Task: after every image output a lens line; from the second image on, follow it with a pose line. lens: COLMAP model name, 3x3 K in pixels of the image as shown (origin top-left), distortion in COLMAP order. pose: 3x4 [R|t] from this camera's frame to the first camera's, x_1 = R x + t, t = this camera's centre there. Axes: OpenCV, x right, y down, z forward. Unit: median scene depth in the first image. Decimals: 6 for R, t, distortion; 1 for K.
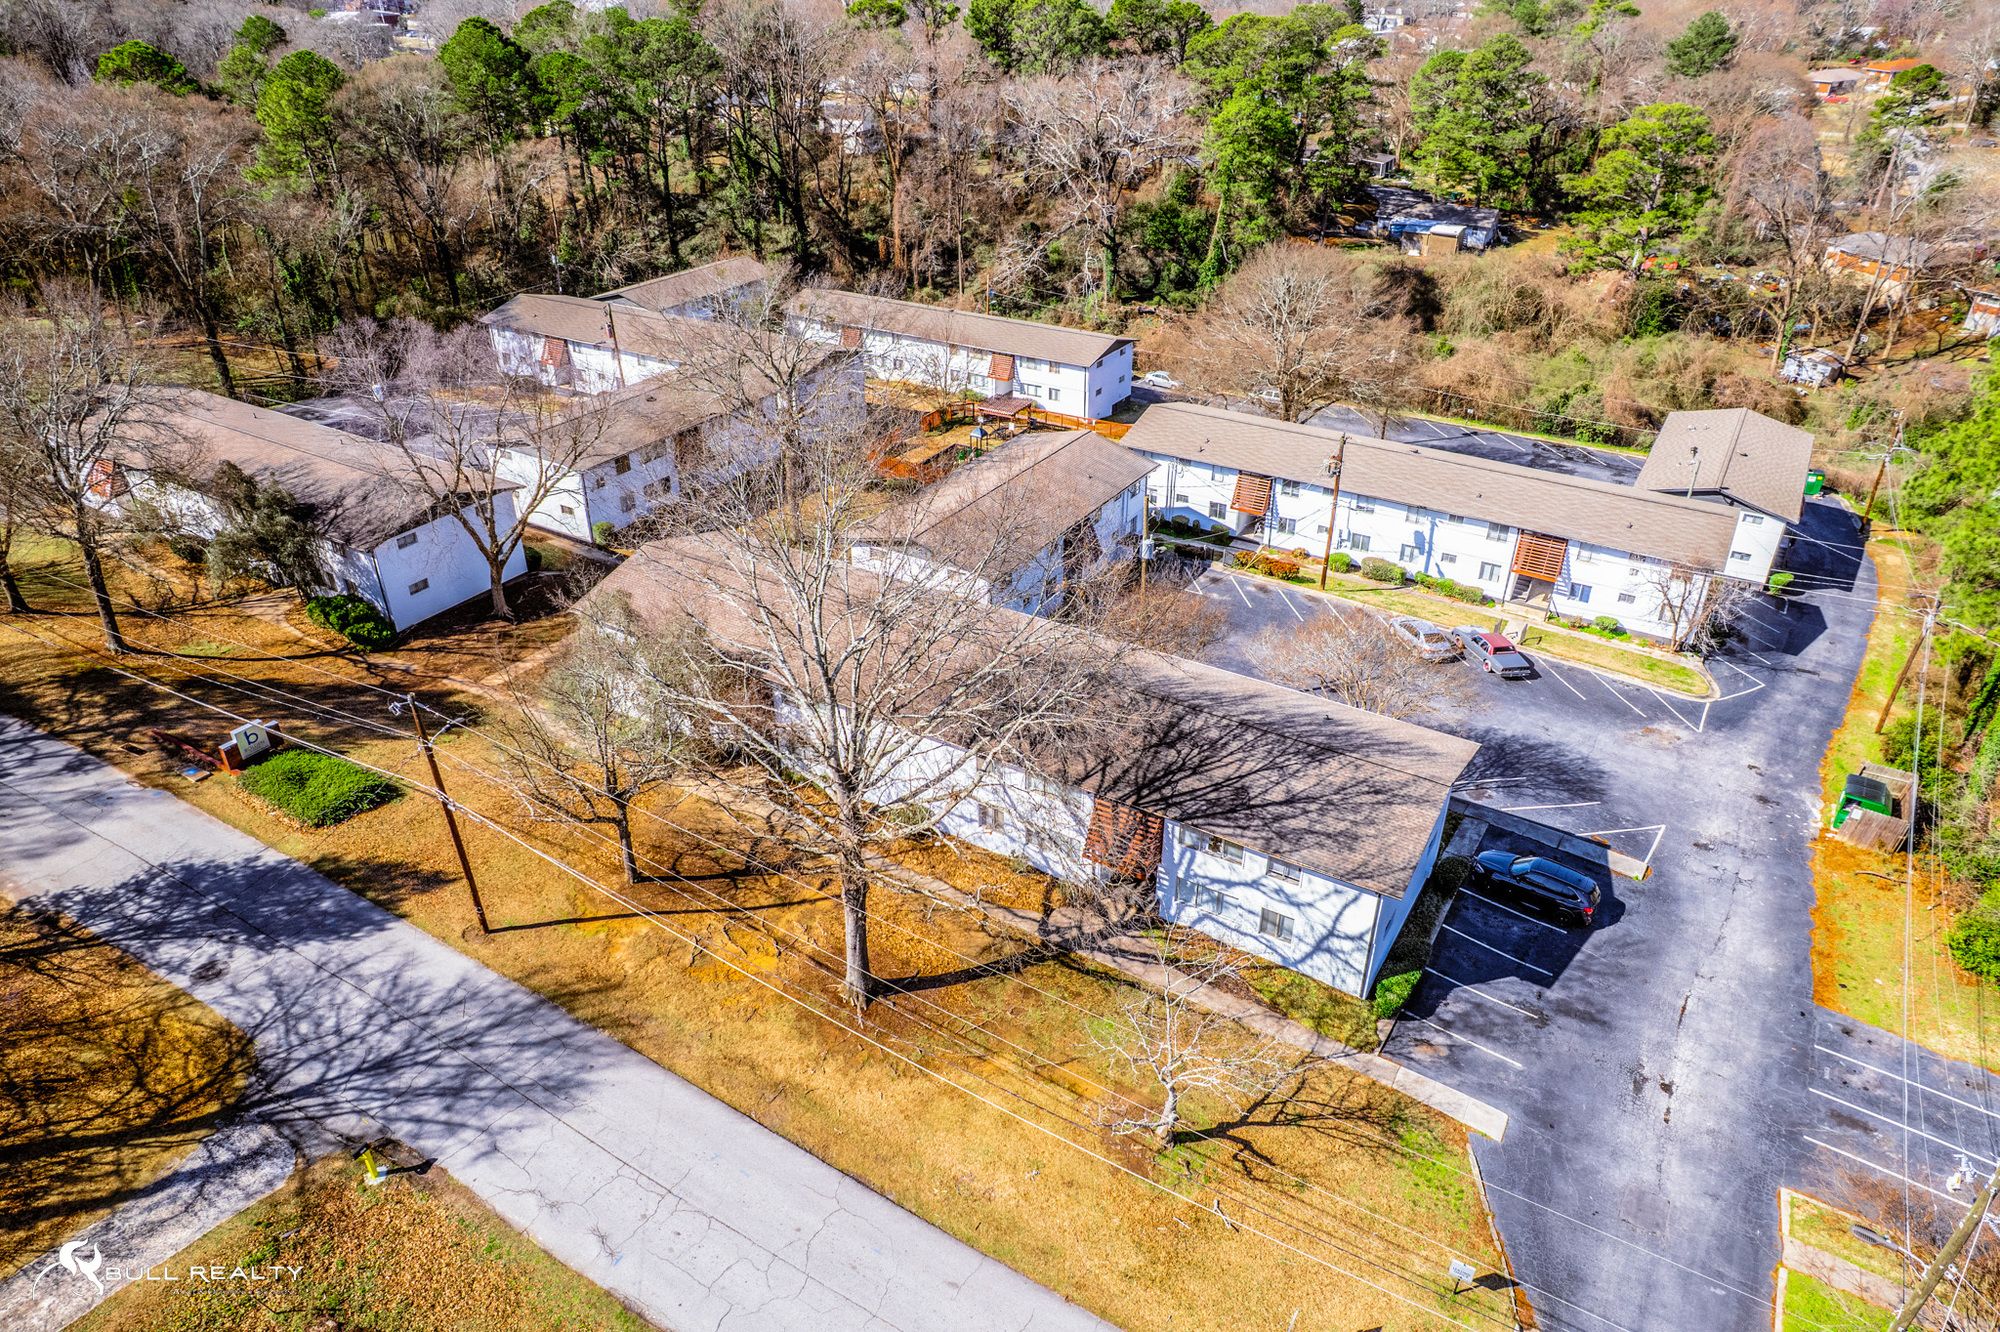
lens RADIAL K [[1268.9, 0, 1000.0], [0, 1268.9, 666.0], [0, 0, 1]] dist [-0.091570, 0.085910]
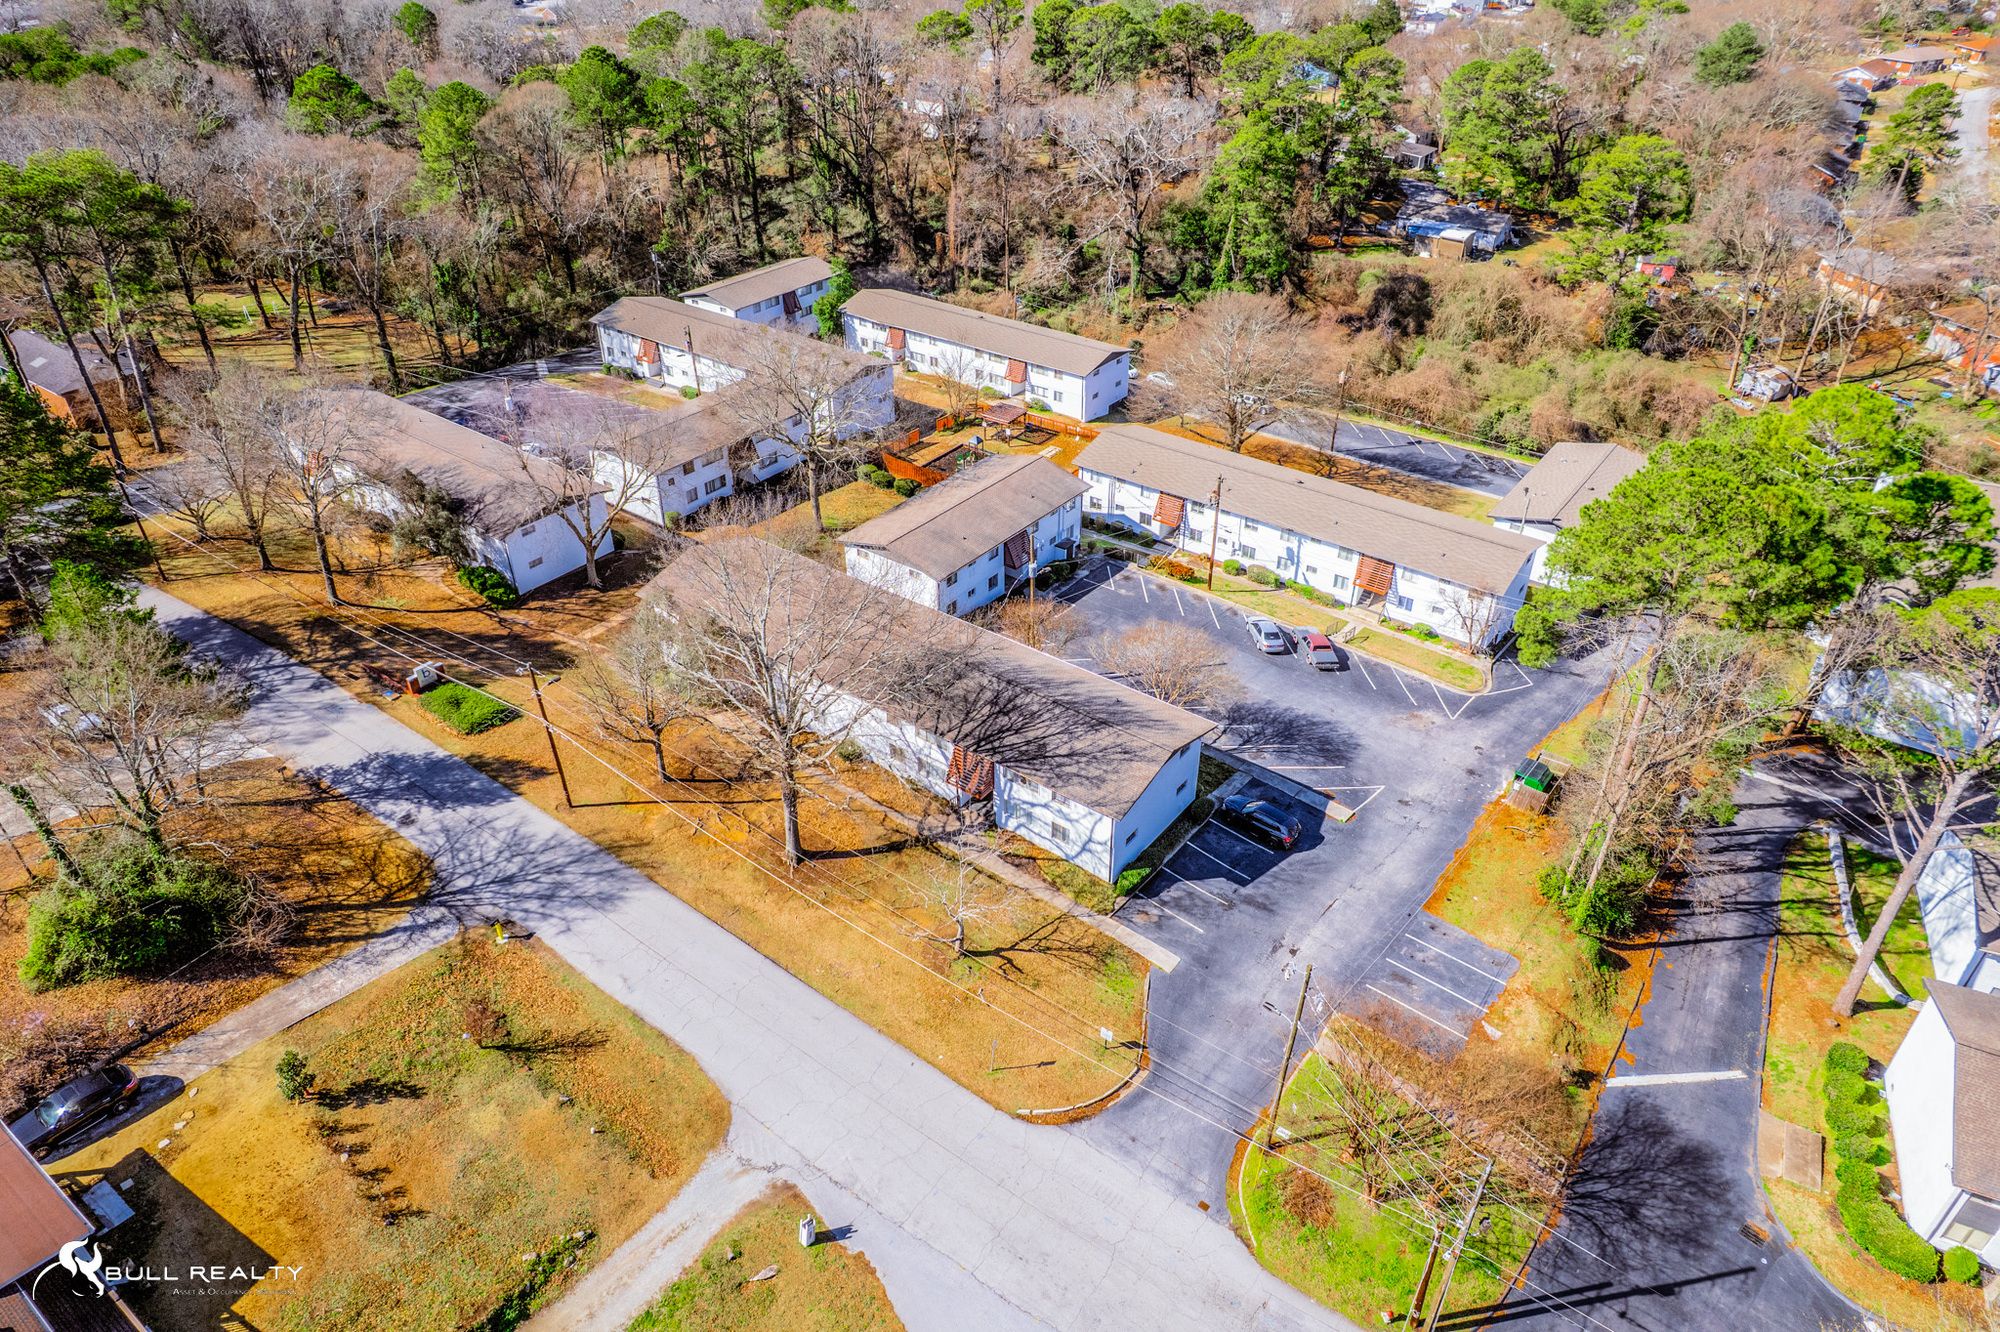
lens RADIAL K [[1239.5, 0, 1000.0], [0, 1239.5, 666.0], [0, 0, 1]] dist [-0.058060, 0.019714]
pose [[0.996040, 0.053004, -0.071373, 0.146323], [-0.048388, 0.996716, 0.064925, -0.058705], [0.074580, -0.061214, 0.995334, -0.315958]]
